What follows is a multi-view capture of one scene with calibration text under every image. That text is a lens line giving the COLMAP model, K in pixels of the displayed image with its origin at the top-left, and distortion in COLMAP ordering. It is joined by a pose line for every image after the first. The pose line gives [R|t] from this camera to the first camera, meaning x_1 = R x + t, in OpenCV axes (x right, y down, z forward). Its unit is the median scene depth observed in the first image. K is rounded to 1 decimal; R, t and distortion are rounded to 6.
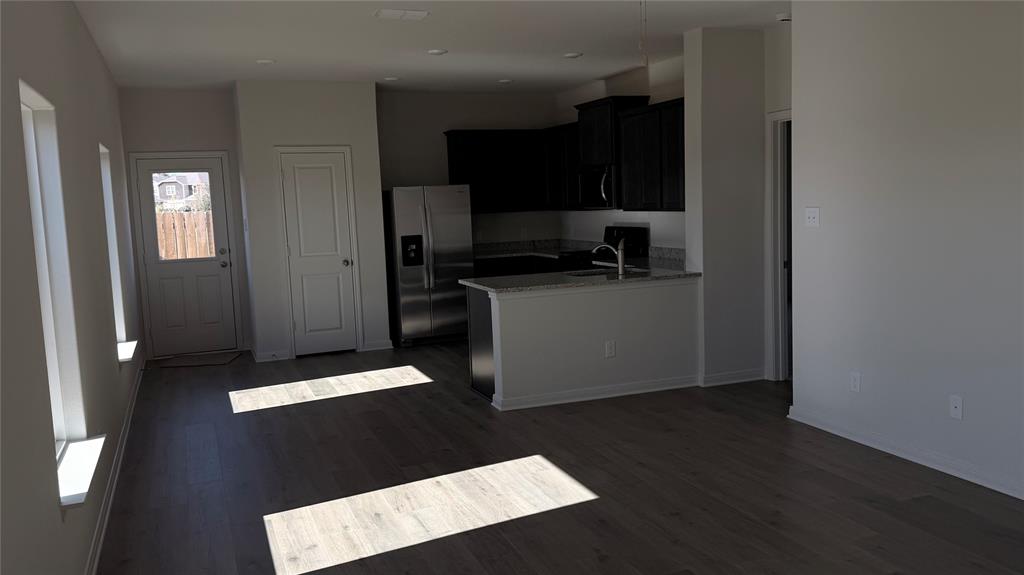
lens RADIAL K [[843.2, 0, 515.9], [0, 843.2, 284.2], [0, 0, 1]] dist [0.078128, -0.058465]
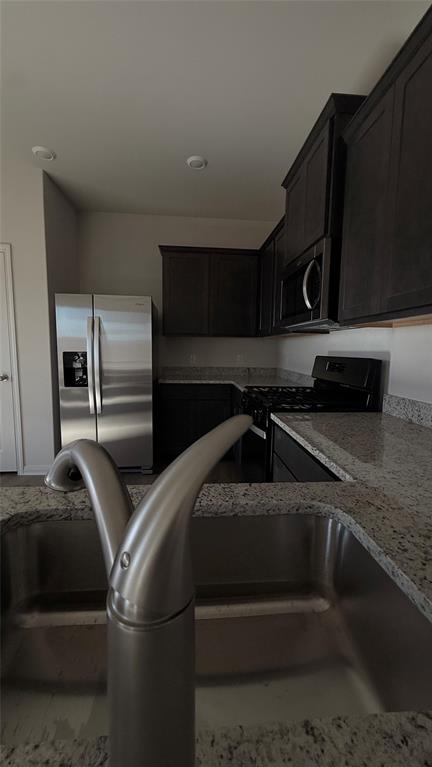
lens RADIAL K [[314.7, 0, 209.5], [0, 314.7, 361.2], [0, 0, 1]] dist [0.000260, 0.001486]
pose [[0.948996, 0.068227, -0.307819, 0.105124], [-0.085456, 0.995421, -0.042826, -0.045566], [0.303487, 0.066947, 0.950481, 0.729802]]
